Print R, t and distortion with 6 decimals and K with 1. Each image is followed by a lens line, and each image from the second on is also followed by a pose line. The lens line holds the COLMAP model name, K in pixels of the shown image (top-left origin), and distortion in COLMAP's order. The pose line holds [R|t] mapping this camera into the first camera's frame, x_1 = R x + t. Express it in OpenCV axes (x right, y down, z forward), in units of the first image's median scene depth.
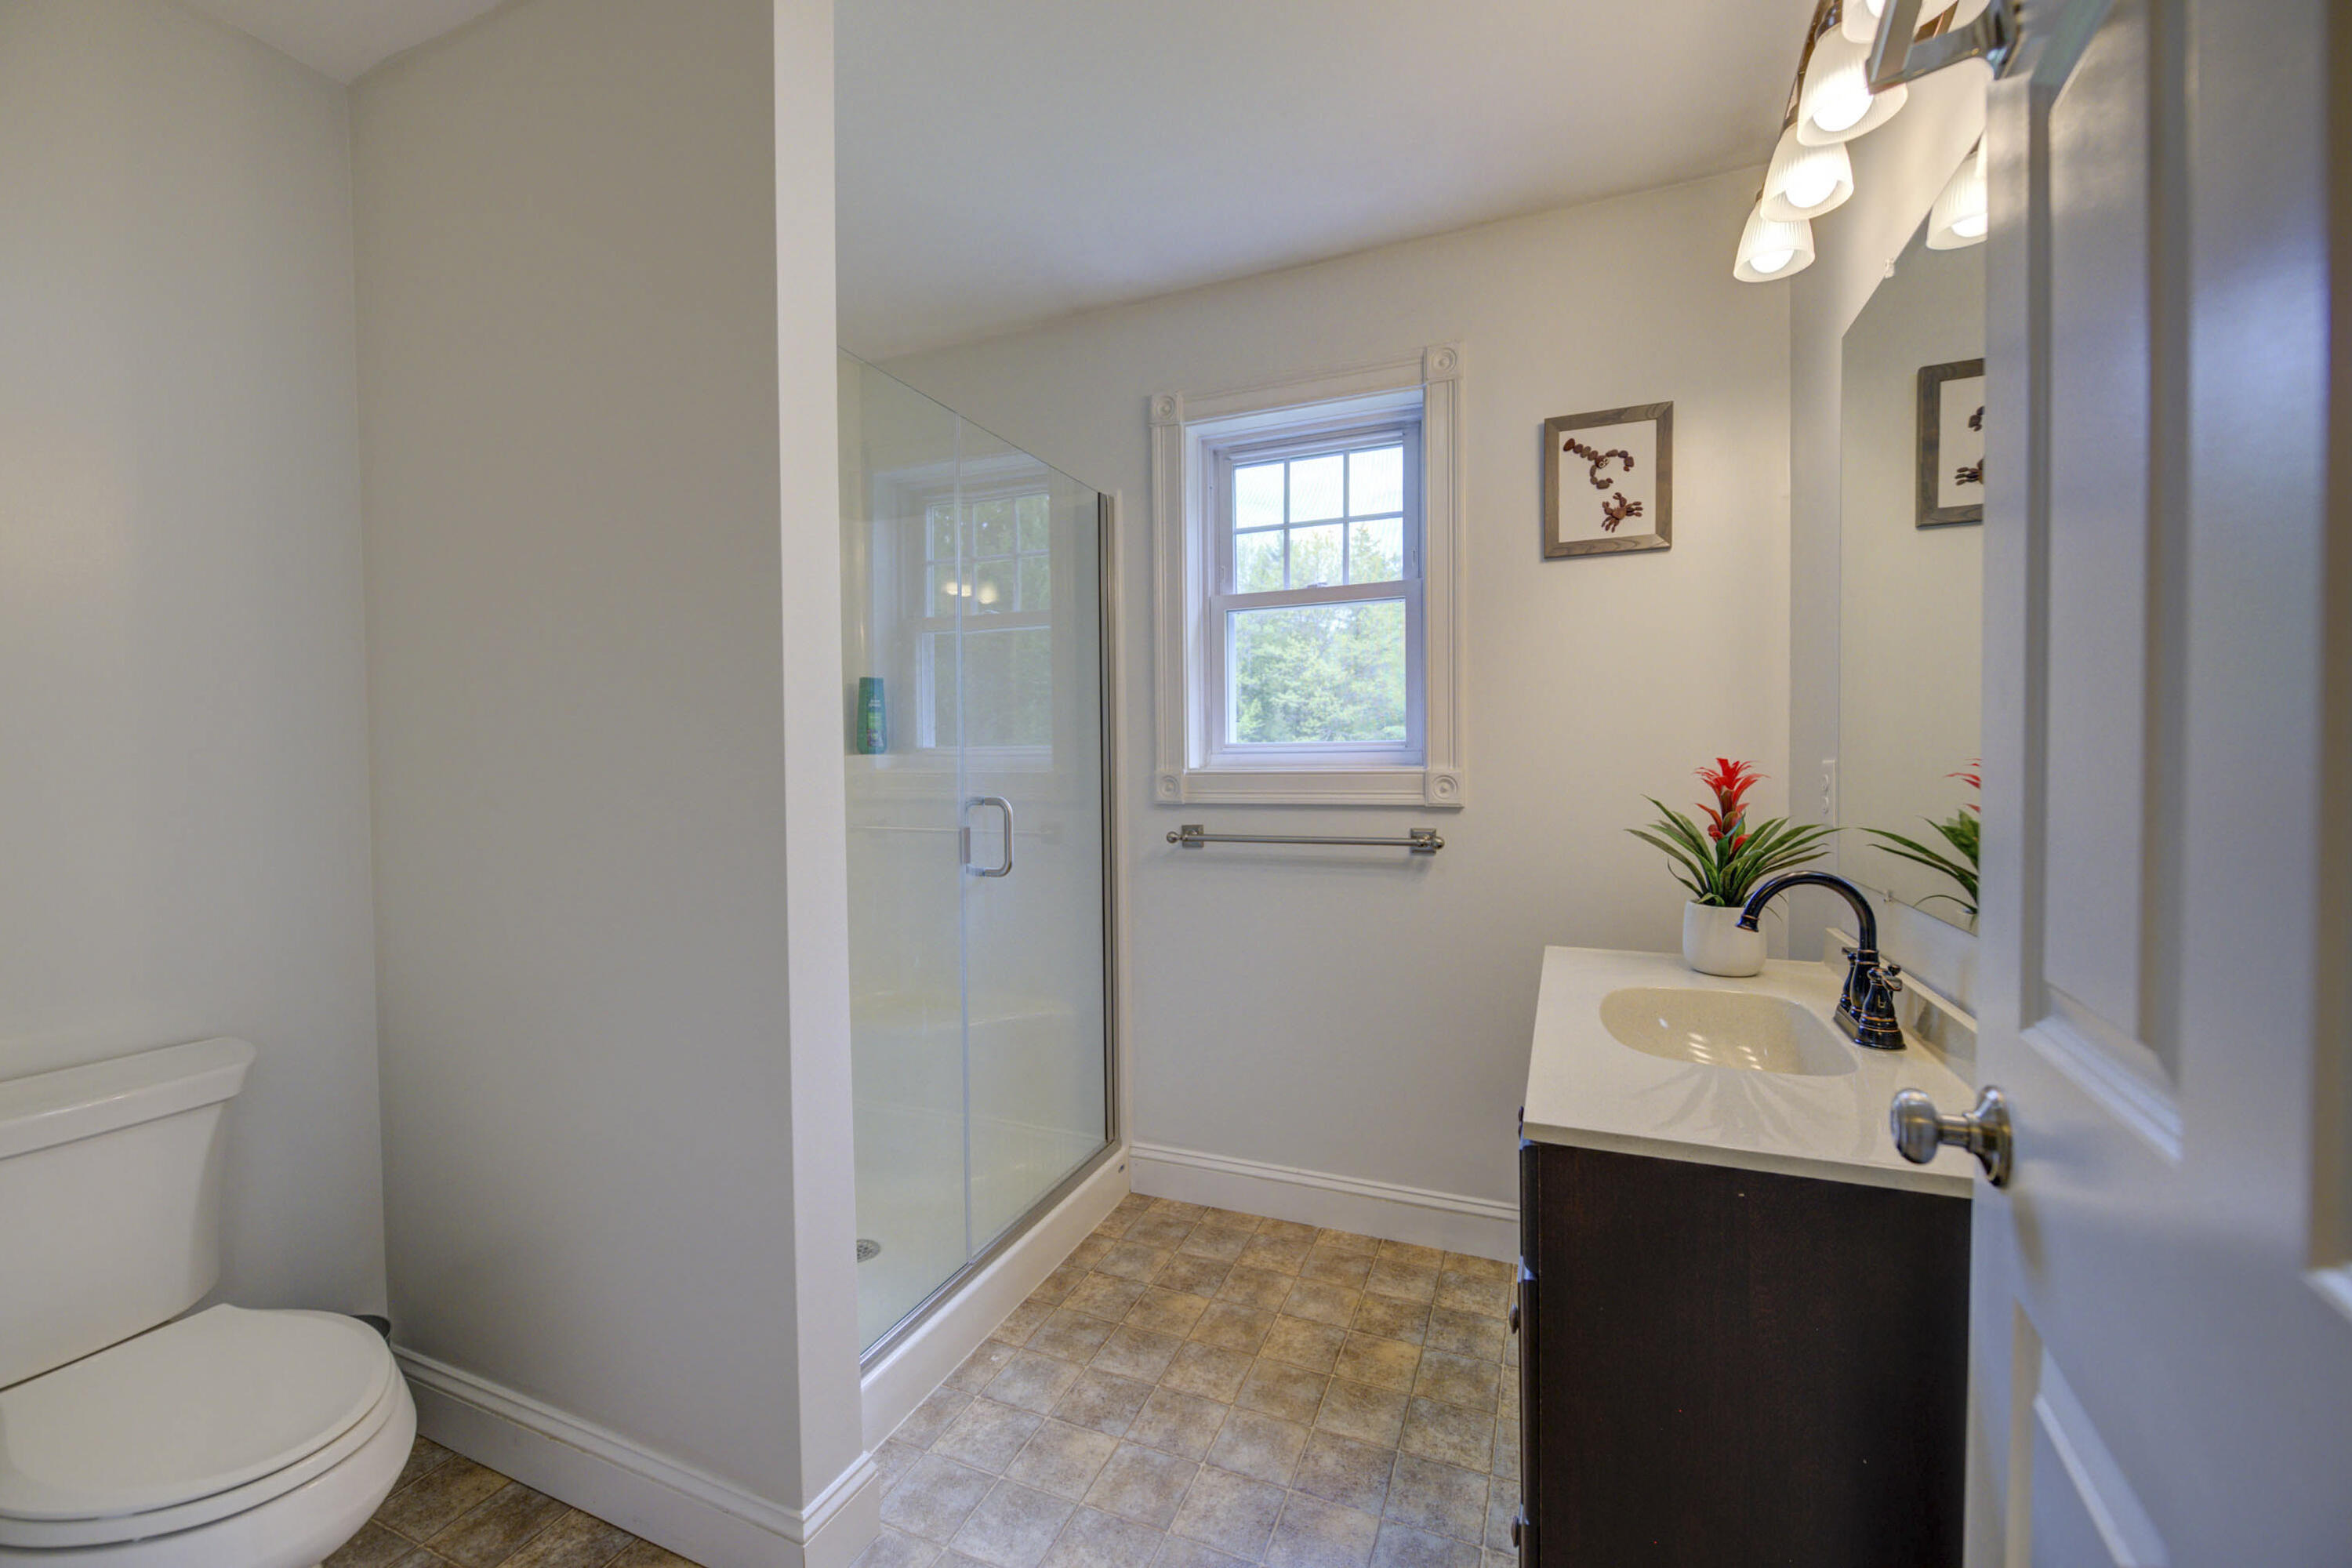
lens RADIAL K [[933.4, 0, 1172.2], [0, 933.4, 778.1], [0, 0, 1]] dist [0.002406, -0.002708]
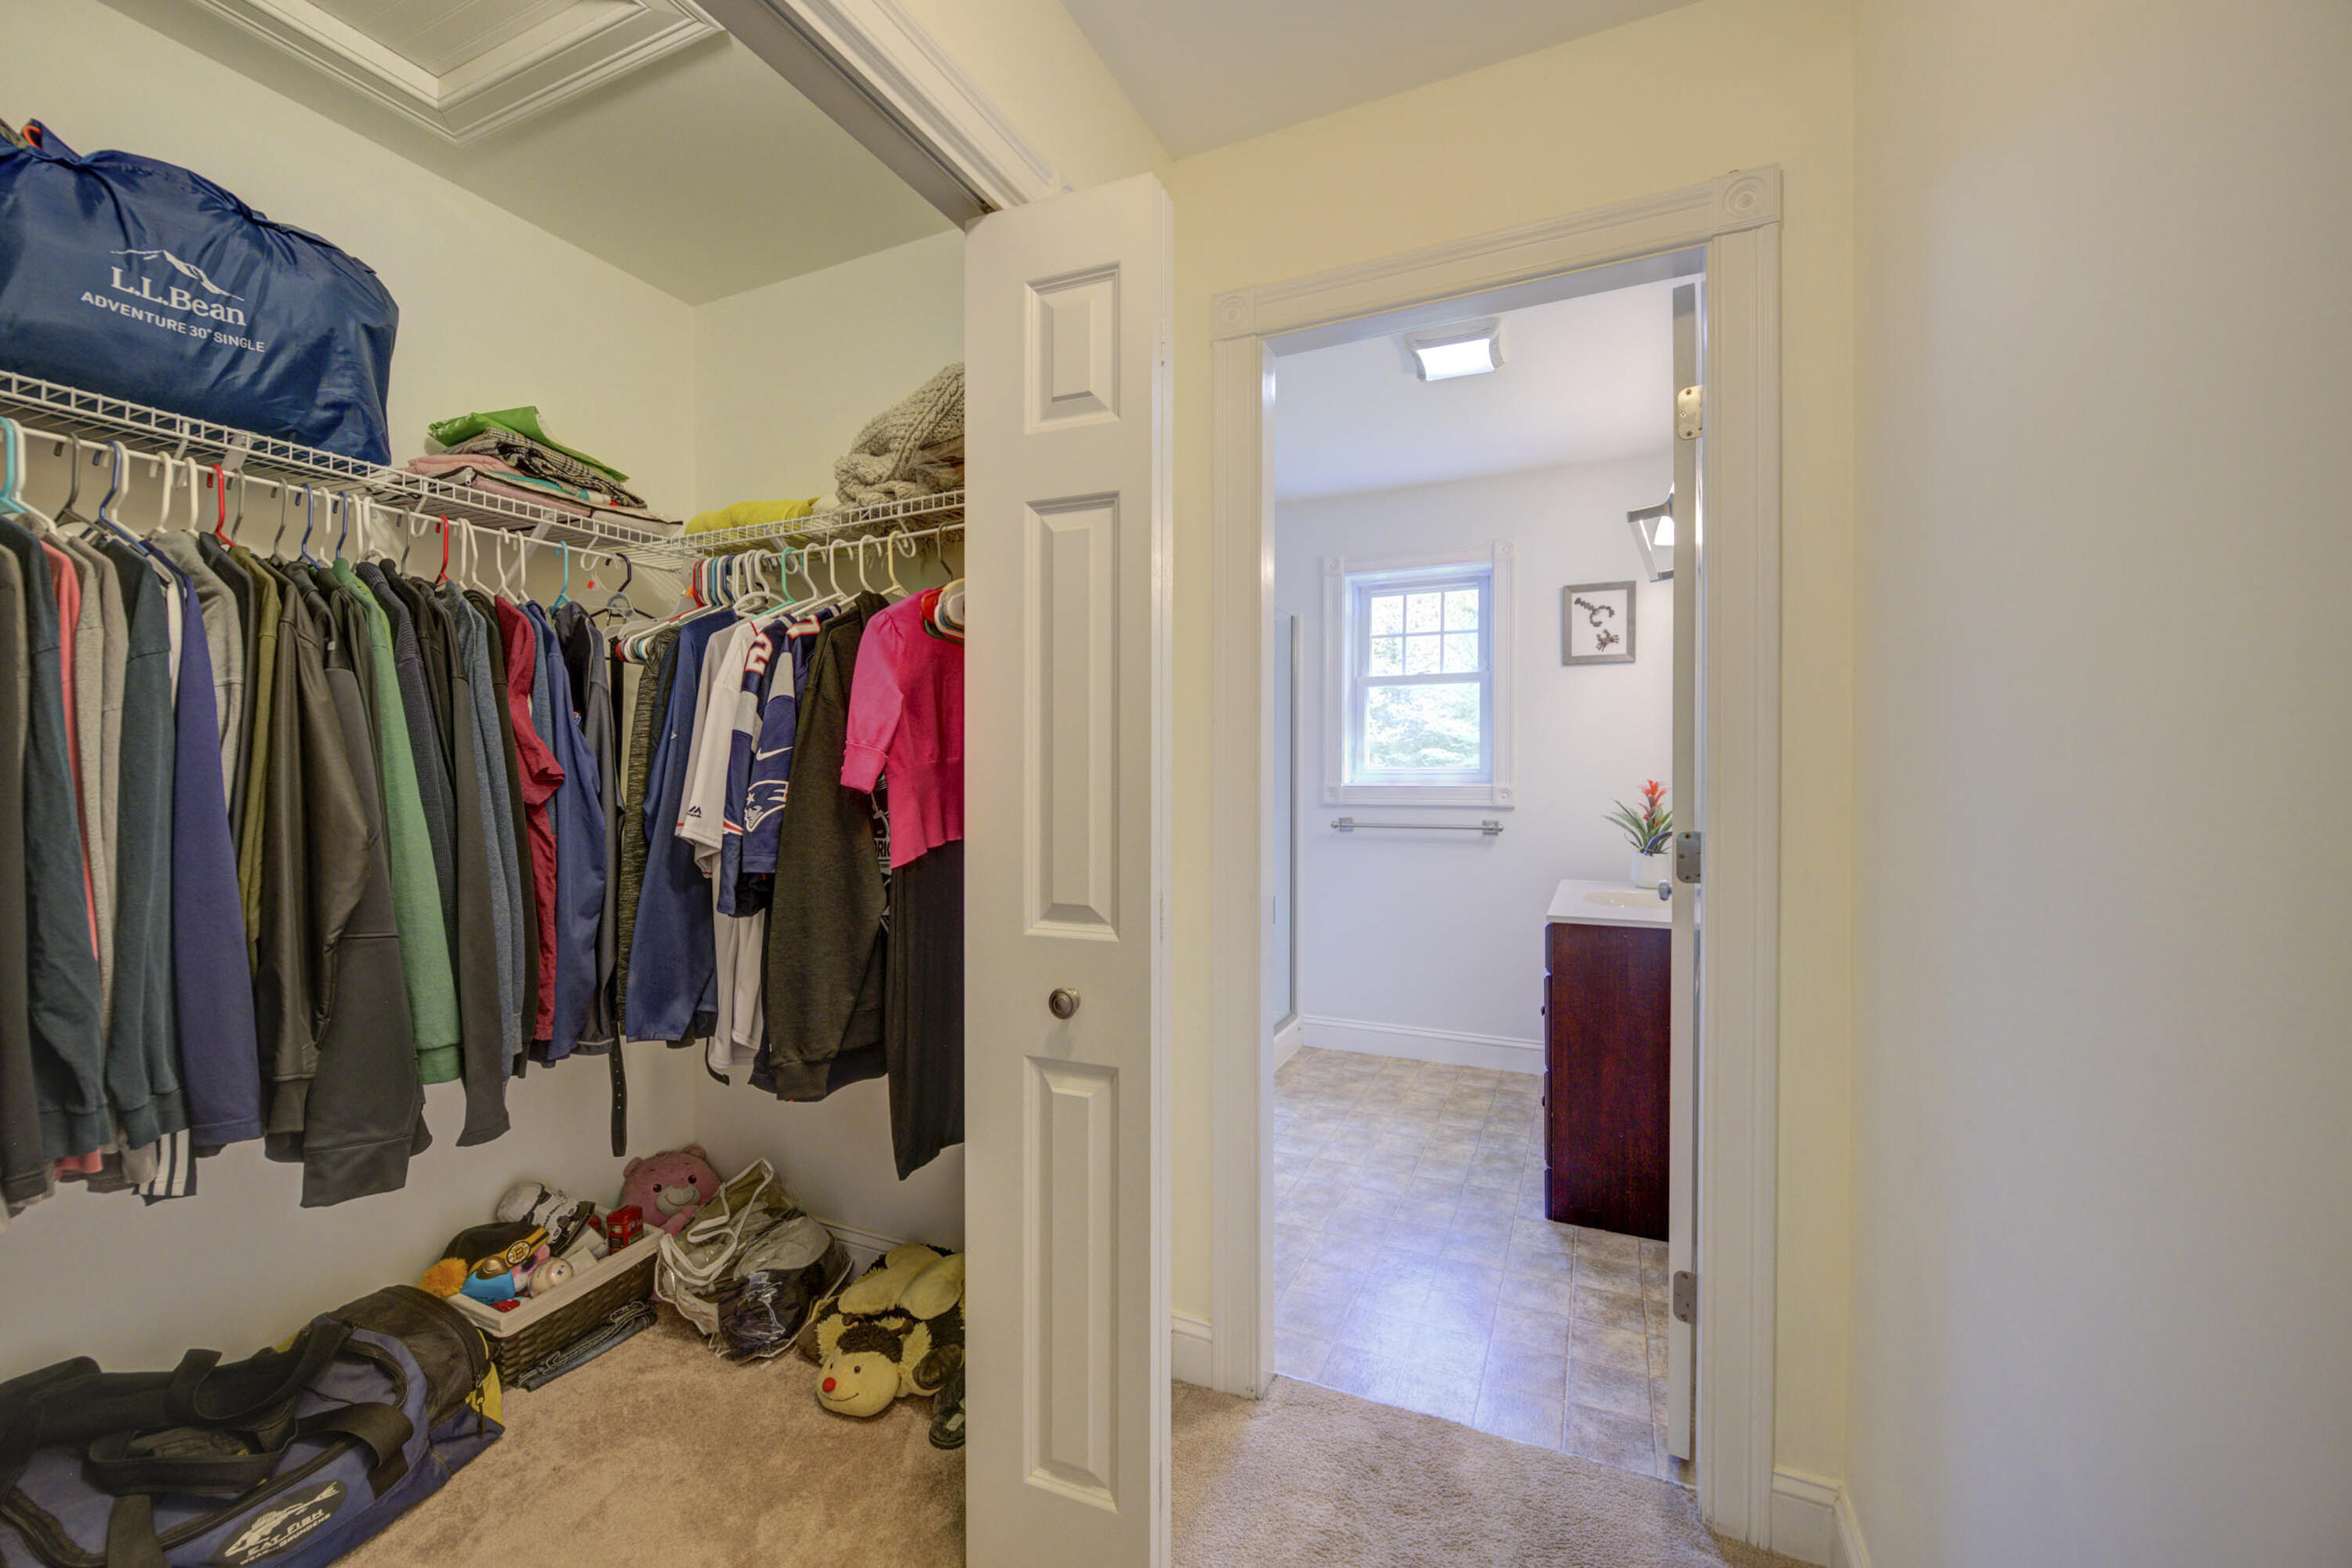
lens RADIAL K [[933.4, 0, 1175.2], [0, 933.4, 782.4], [0, 0, 1]] dist [0.002406, -0.002708]
pose [[0.999515, 0.011693, -0.028848, -0.259224], [-0.012139, 0.999809, -0.015330, 0.018950], [0.028663, 0.015673, 0.999466, -0.722081]]
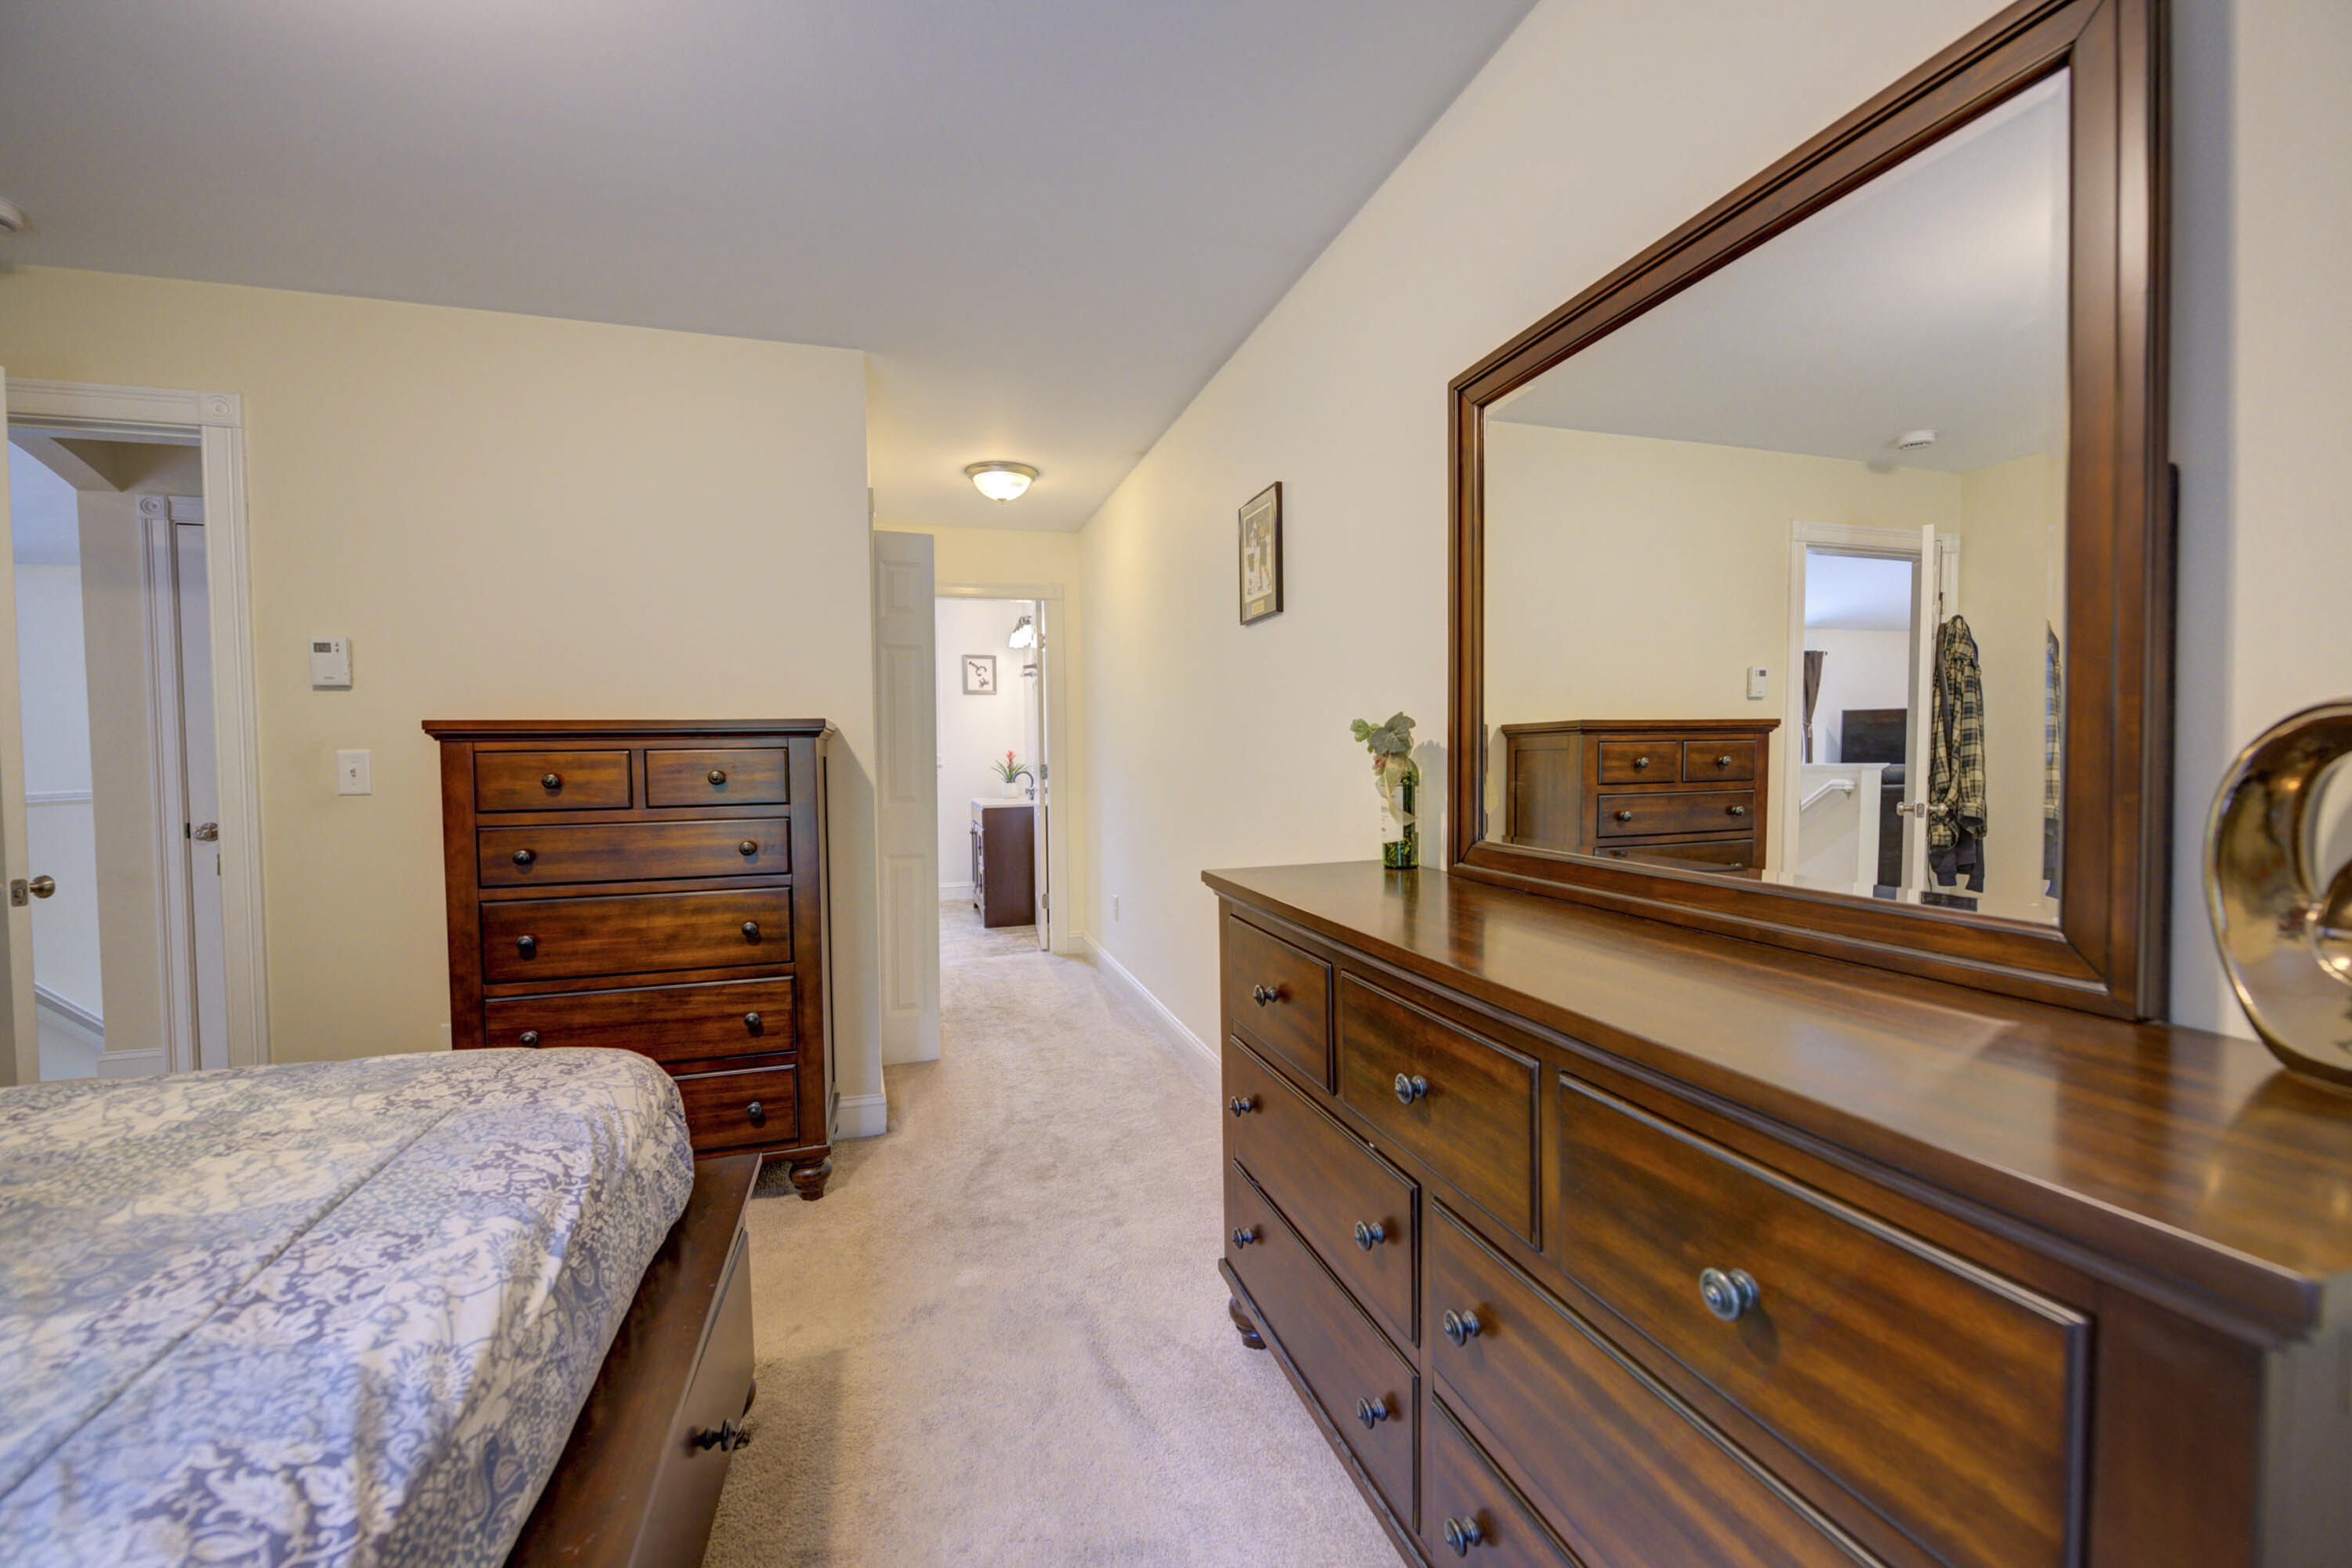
lens RADIAL K [[933.4, 0, 1173.4], [0, 933.4, 777.3], [0, 0, 1]] dist [0.002406, -0.002708]
pose [[0.768449, -0.022862, 0.639502, -1.182918], [0.020569, 0.999728, 0.011024, 0.051939], [-0.639580, 0.004683, 0.768710, -2.083575]]
